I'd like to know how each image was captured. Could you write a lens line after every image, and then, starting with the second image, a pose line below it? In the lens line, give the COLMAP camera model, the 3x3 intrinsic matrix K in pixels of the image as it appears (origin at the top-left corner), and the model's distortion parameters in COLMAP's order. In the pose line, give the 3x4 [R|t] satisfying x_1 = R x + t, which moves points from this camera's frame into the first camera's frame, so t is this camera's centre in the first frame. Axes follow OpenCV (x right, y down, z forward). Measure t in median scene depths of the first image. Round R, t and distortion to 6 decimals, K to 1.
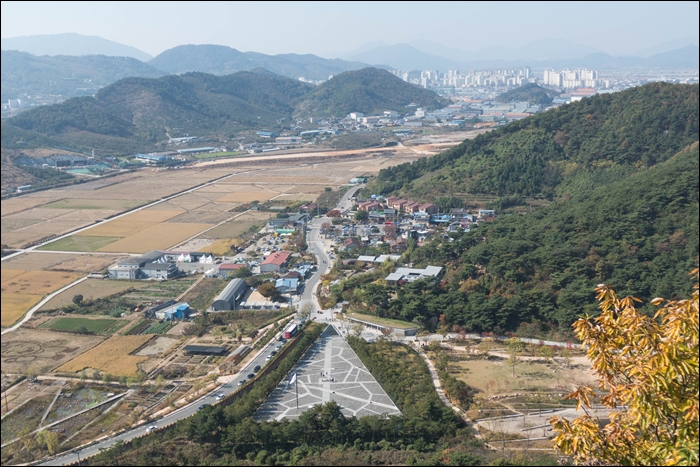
lens RADIAL K [[822.1, 0, 346.7], [0, 822.1, 231.9], [0, 0, 1]] dist [0.001449, 0.000000]
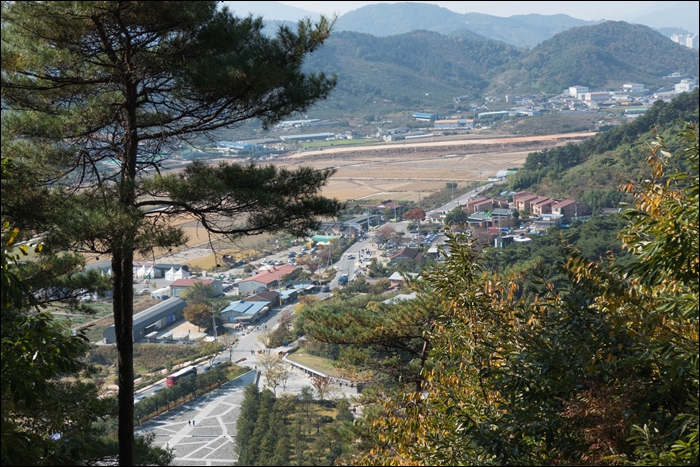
lens RADIAL K [[1198.0, 0, 348.6], [0, 1198.0, 233.8], [0, 0, 1]] dist [-0.032835, 0.000000]
pose [[0.970277, 0.017952, -0.241331, 0.083183], [-0.027821, 0.998907, -0.037548, 0.014946], [0.240393, 0.043146, 0.969716, 0.057837]]
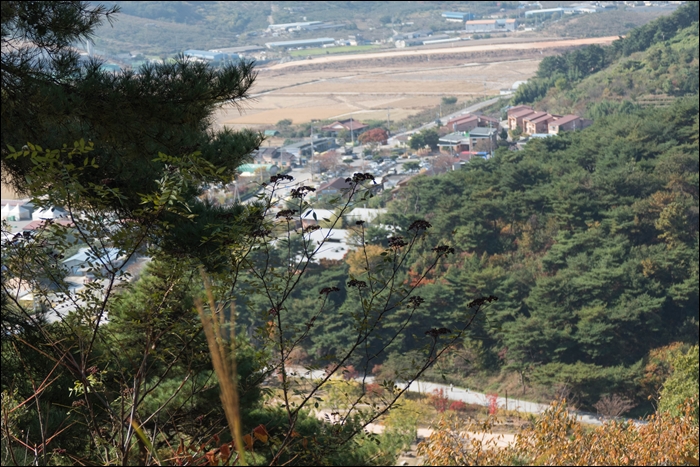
lens RADIAL K [[1482.5, 0, 350.8], [0, 1482.5, 233.4], [0, 0, 1]] dist [-0.038130, 0.000000]
pose [[0.957948, 0.022225, -0.286079, 0.118405], [-0.021374, 0.999753, 0.006098, 0.015806], [0.286144, 0.000273, 0.958187, 0.088517]]
